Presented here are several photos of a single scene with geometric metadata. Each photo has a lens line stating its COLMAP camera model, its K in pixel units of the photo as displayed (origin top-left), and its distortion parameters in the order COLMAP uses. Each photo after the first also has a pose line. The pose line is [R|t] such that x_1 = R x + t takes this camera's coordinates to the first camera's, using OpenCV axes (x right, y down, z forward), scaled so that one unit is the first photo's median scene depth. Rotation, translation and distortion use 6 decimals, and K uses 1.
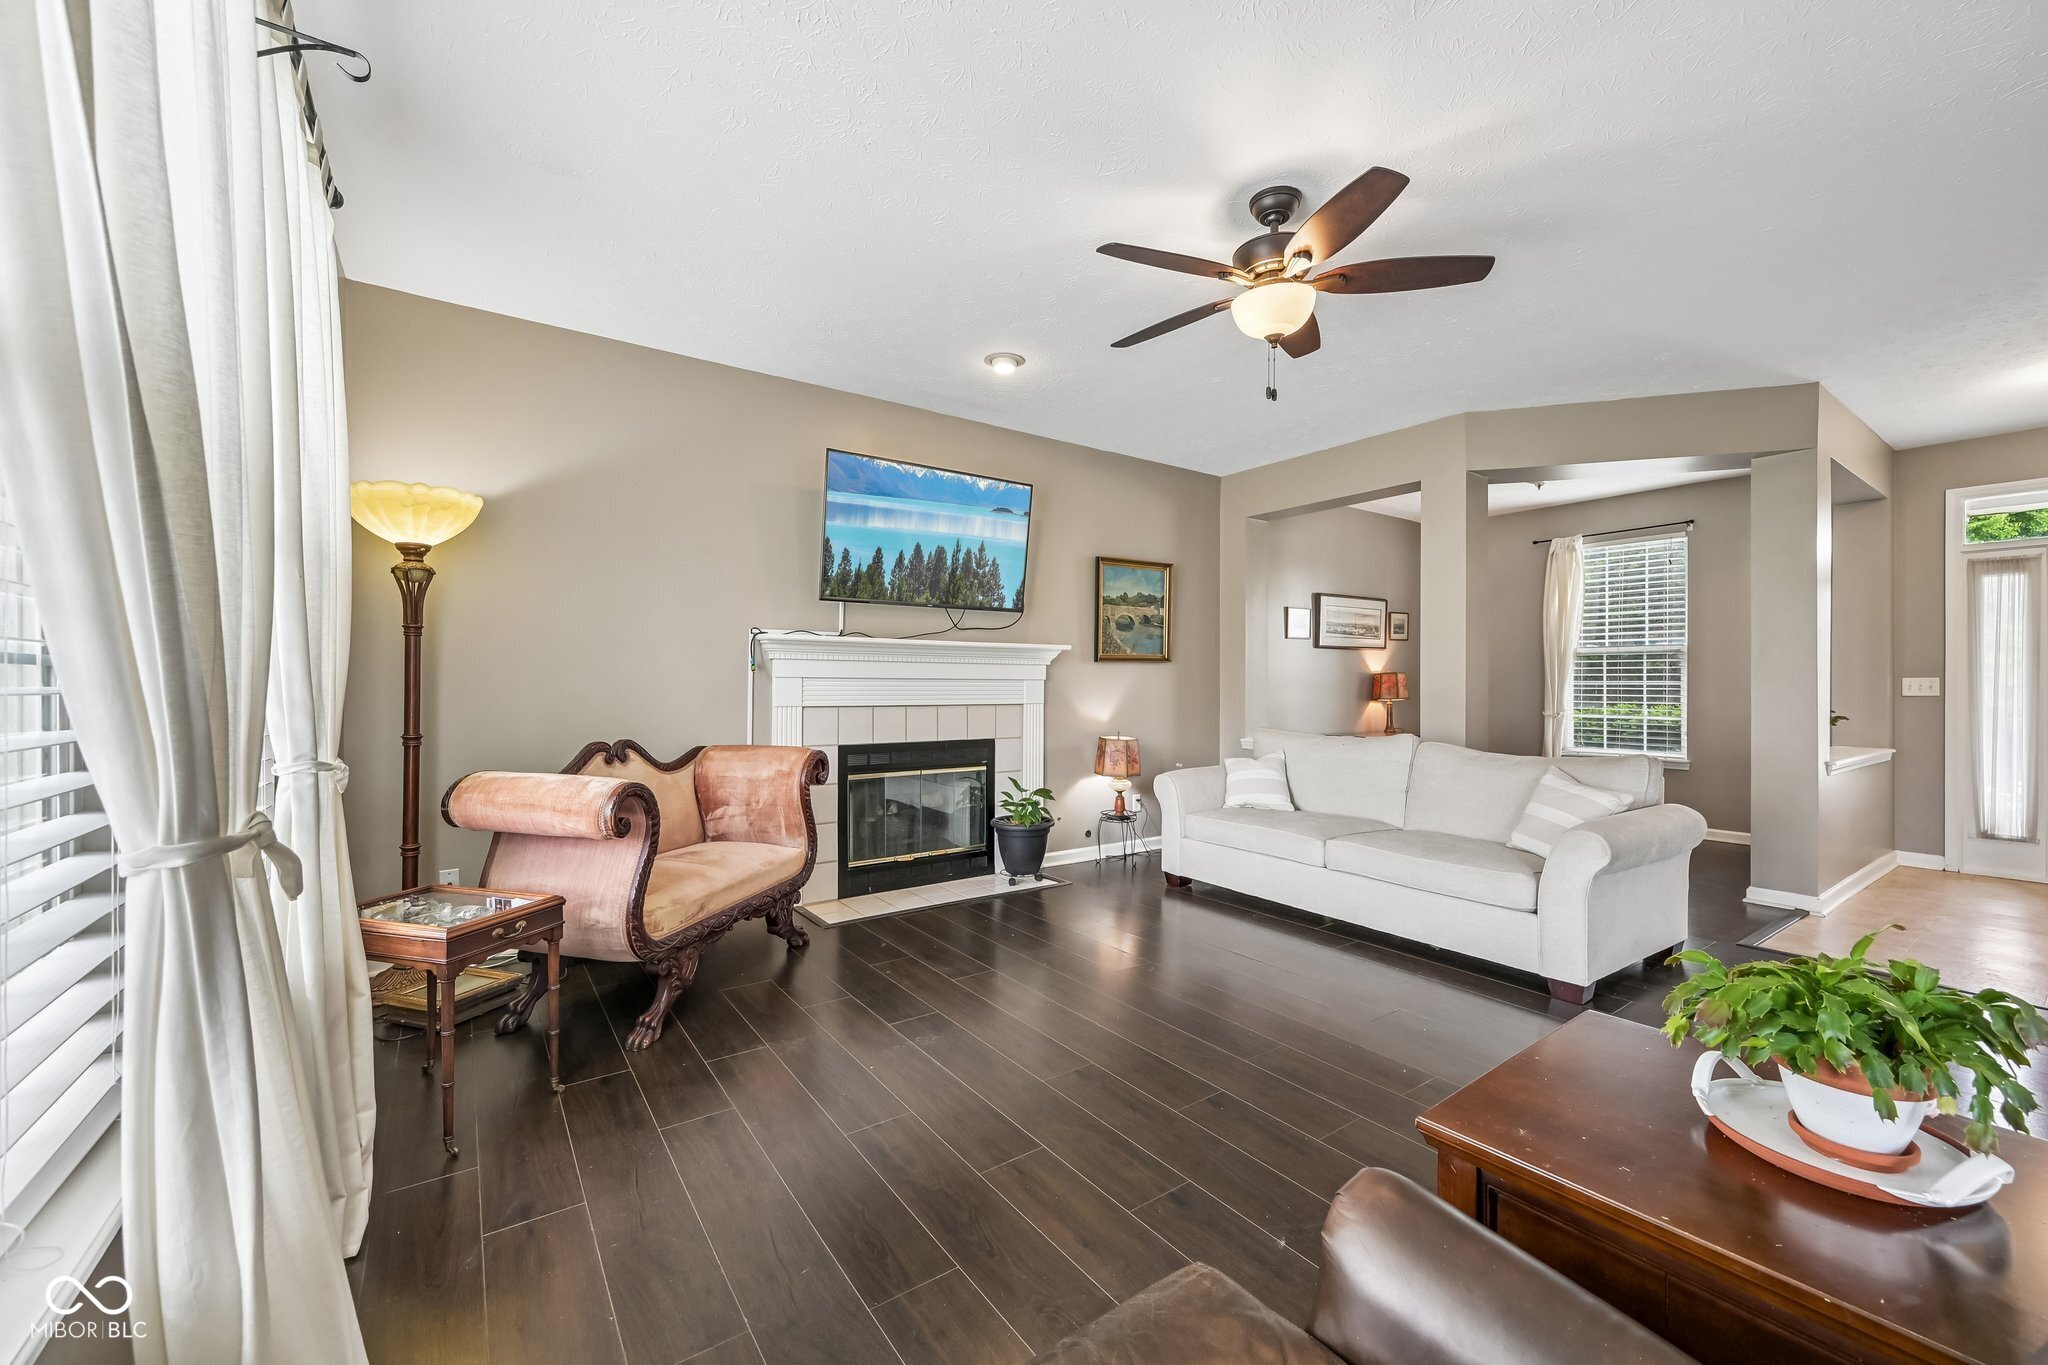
lens RADIAL K [[832.6, 0, 1024.0], [0, 832.6, 682.5], [0, 0, 1]] dist [0.000195, 0.000013]
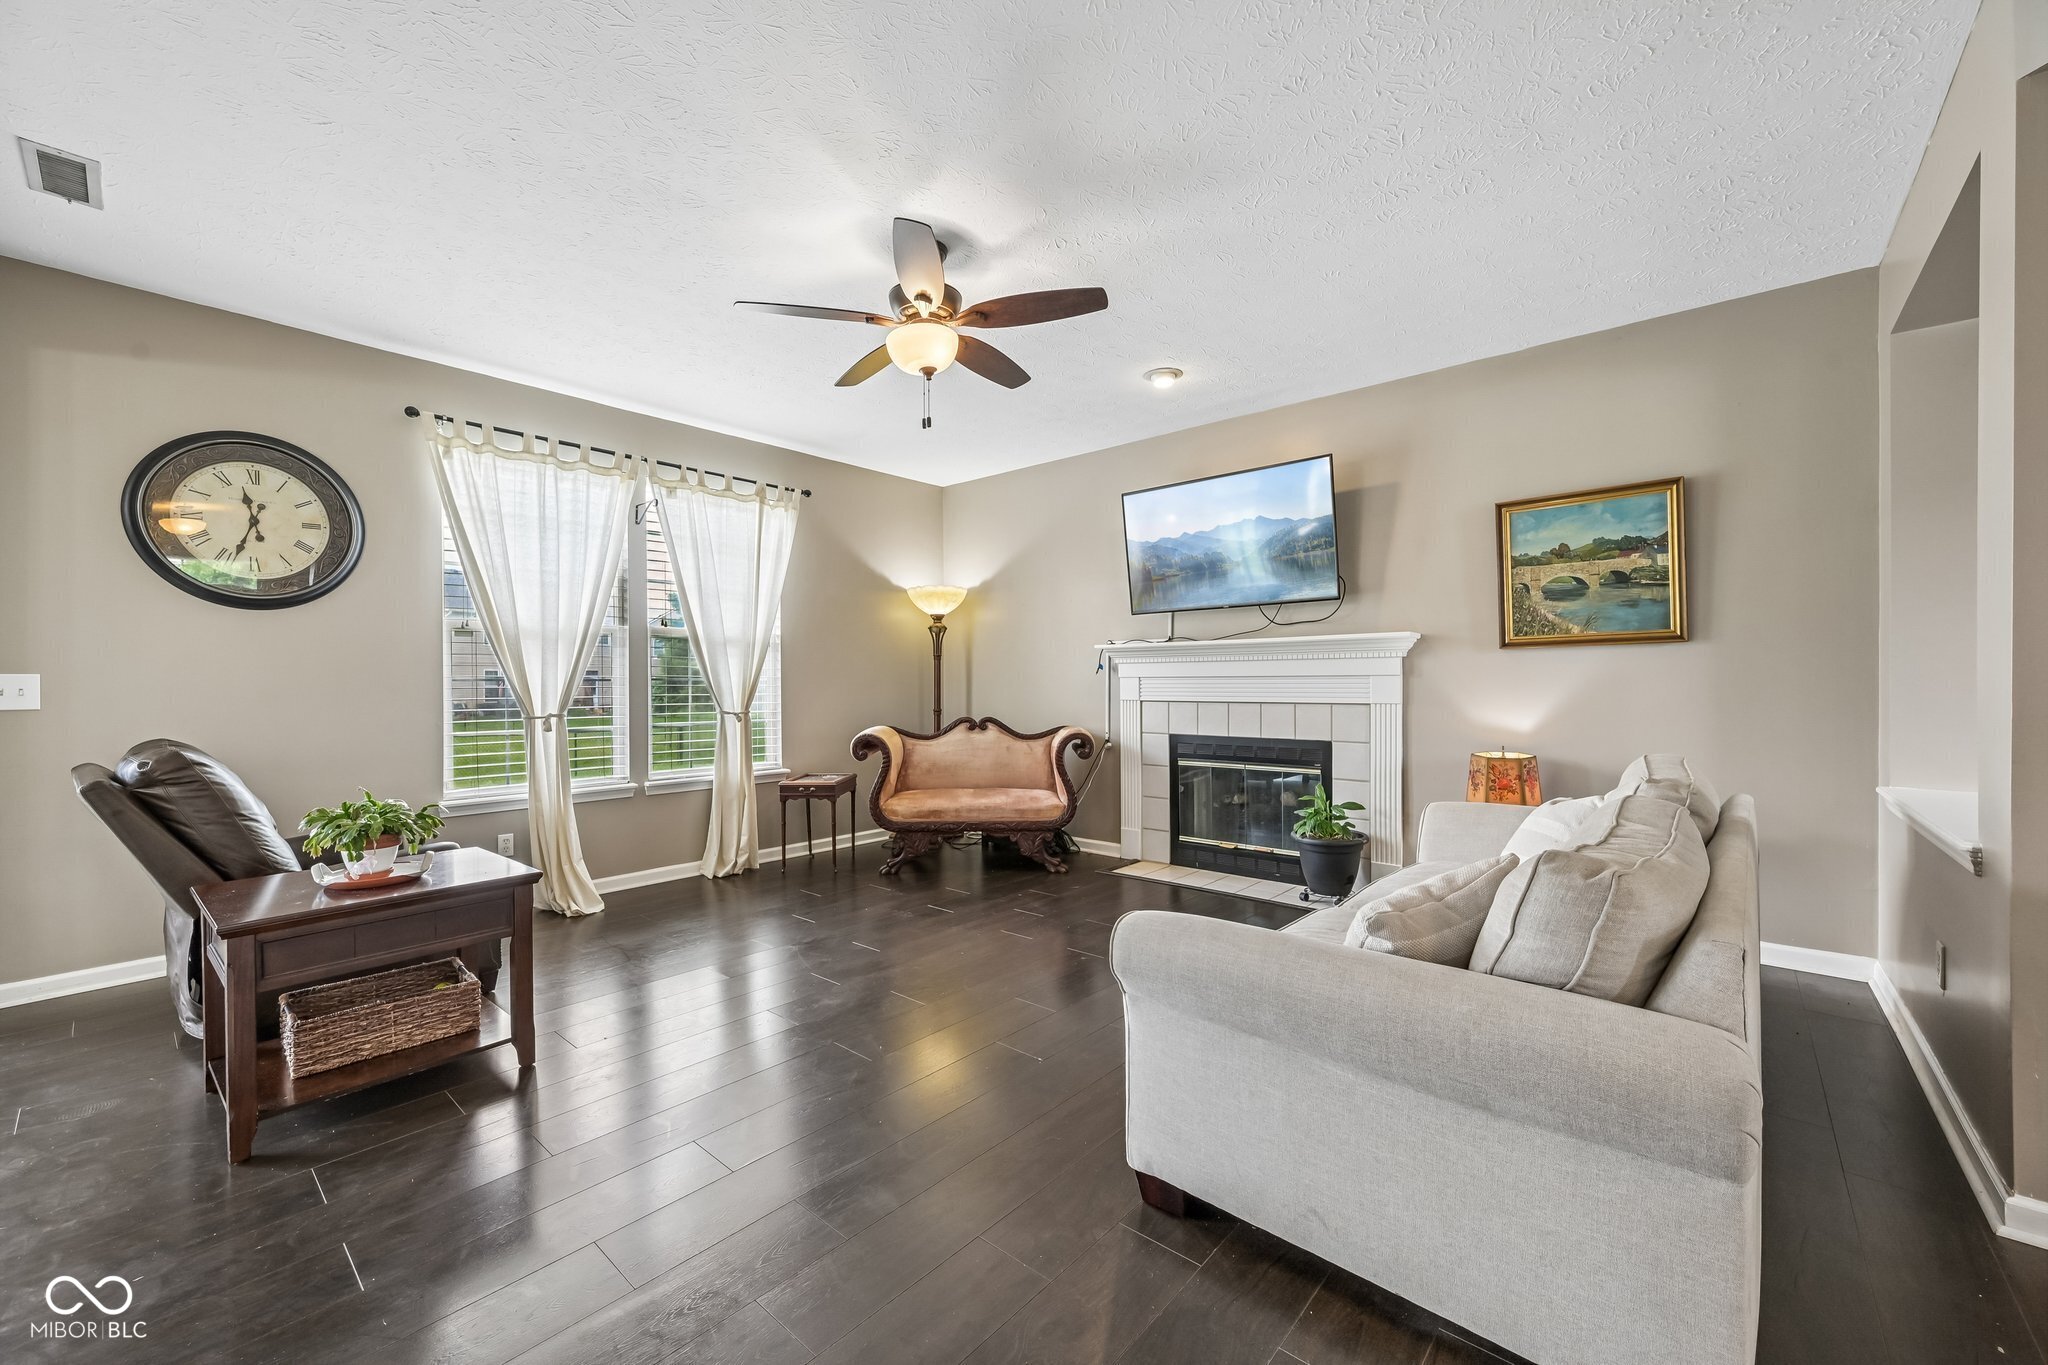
lens RADIAL K [[785.1, 0, 1024.0], [0, 785.1, 682.5], [0, 0, 1]] dist [0.000802, 0.000126]
pose [[0.230821, 0.000626, -0.972996, 0.688862], [0.014451, 0.999887, 0.004072, -0.004396], [0.972889, -0.015001, 0.230786, 0.456584]]
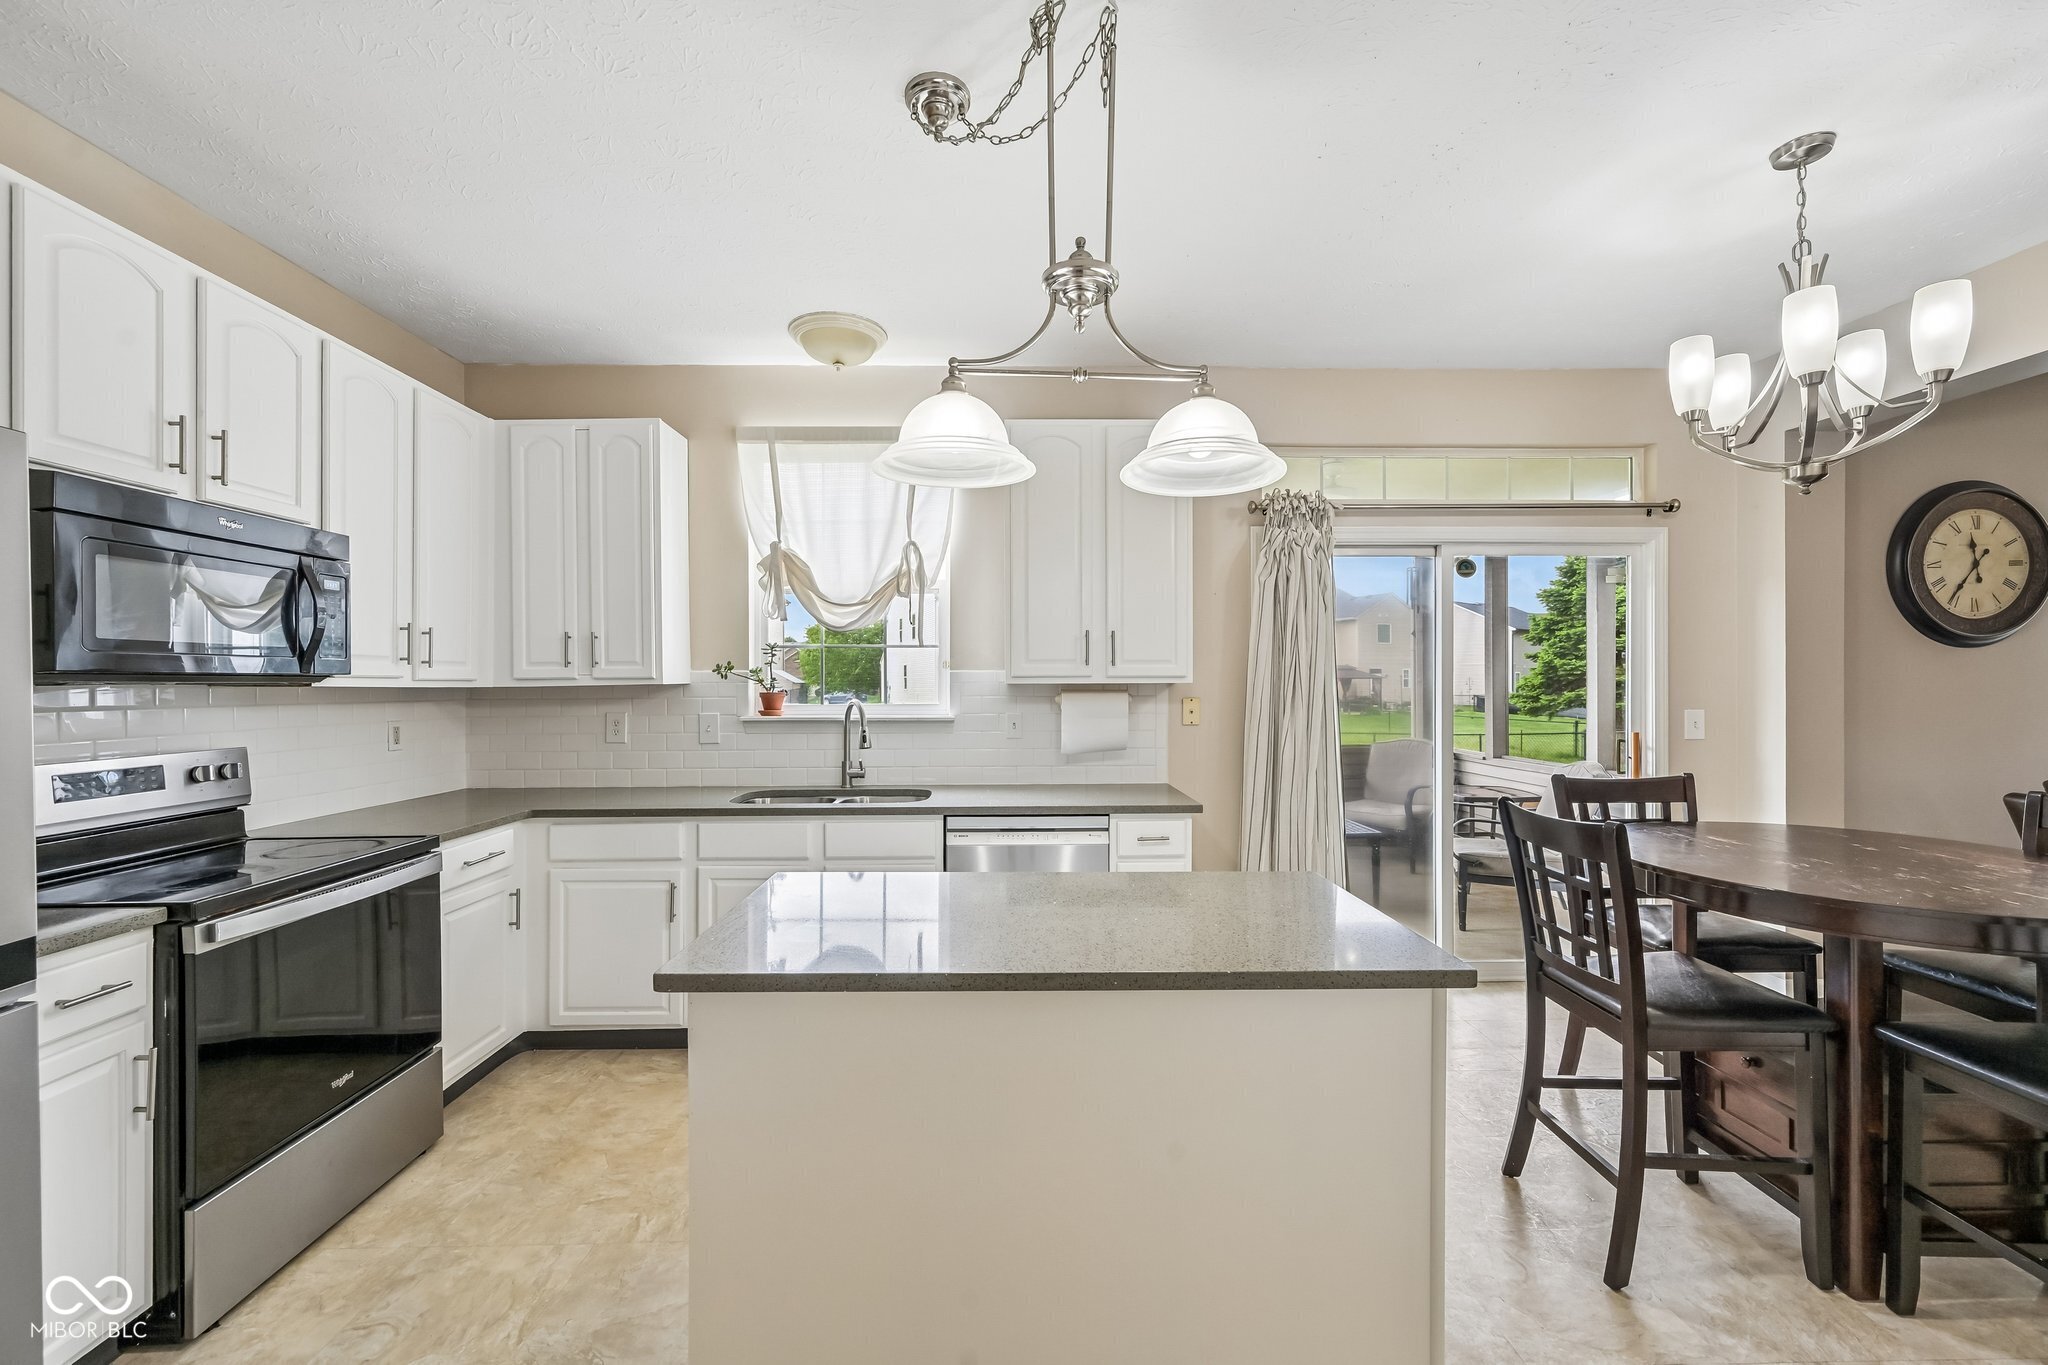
lens RADIAL K [[813.2, 0, 1010.7], [0, 813.2, 683.6], [0, 0, 1]] dist [-0.003747, 0.002414]
pose [[-0.561533, 0.004729, -0.827441, 0.971035], [0.010460, 0.999944, -0.001384, -0.046243], [0.827388, -0.009432, -0.561551, -0.296393]]
